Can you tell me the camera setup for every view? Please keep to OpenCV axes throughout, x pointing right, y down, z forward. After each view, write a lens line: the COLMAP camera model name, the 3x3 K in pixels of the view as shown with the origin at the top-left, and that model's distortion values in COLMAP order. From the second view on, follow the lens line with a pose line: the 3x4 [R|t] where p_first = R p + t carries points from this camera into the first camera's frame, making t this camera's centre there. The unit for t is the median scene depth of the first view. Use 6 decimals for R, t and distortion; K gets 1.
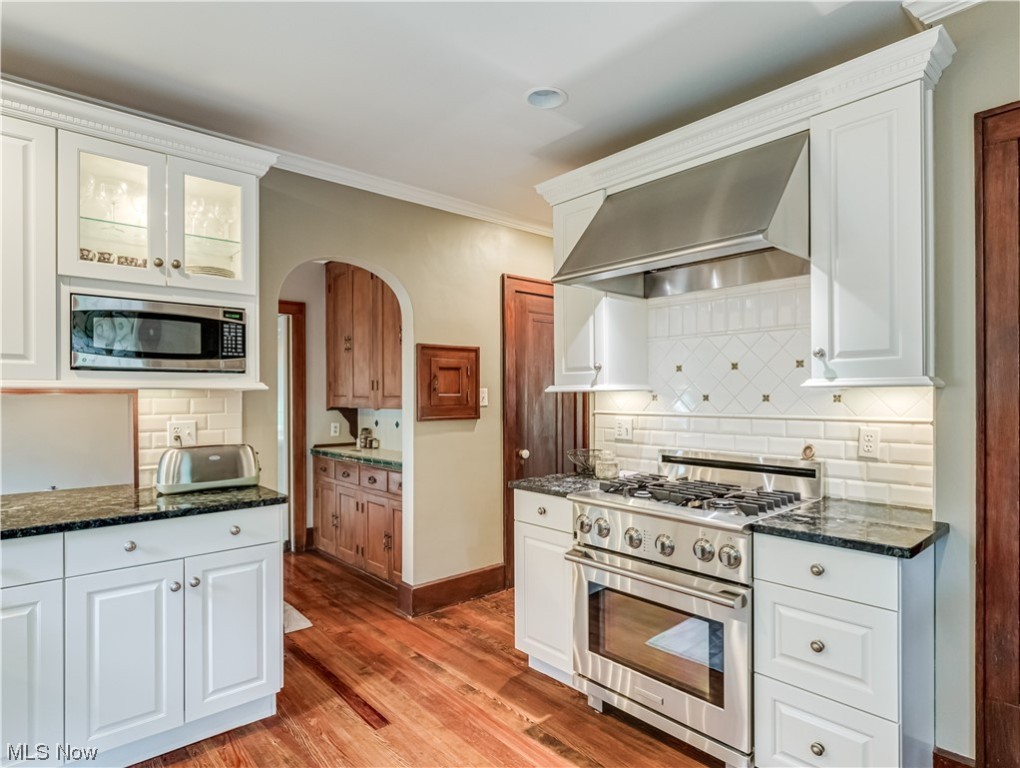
lens RADIAL K [[566.6, 0, 512.1], [0, 566.6, 392.9], [0, 0, 1]] dist [-0.001810, -0.001982]
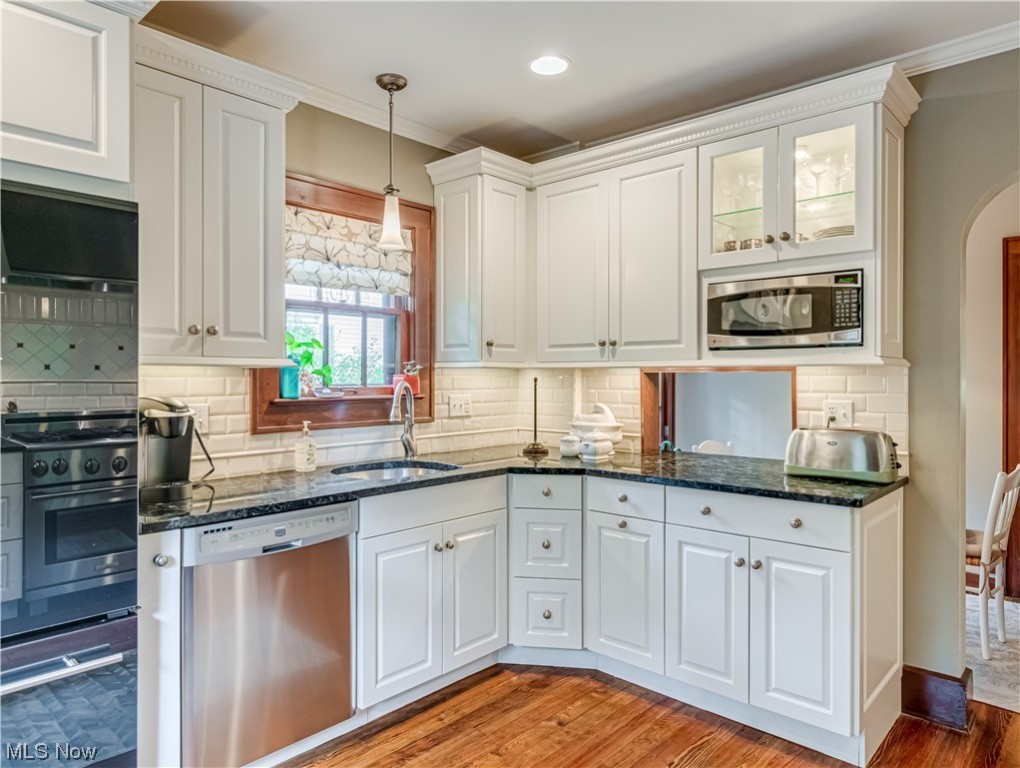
lens RADIAL K [[673.3, 0, 541.7], [0, 673.3, 374.0], [0, 0, 1]] dist [0.003280, 0.000070]
pose [[0.131289, 0.002931, -0.991340, 0.463998], [0.006226, 0.999973, 0.003781, -0.000099], [0.991325, -0.006669, 0.131267, 0.415564]]
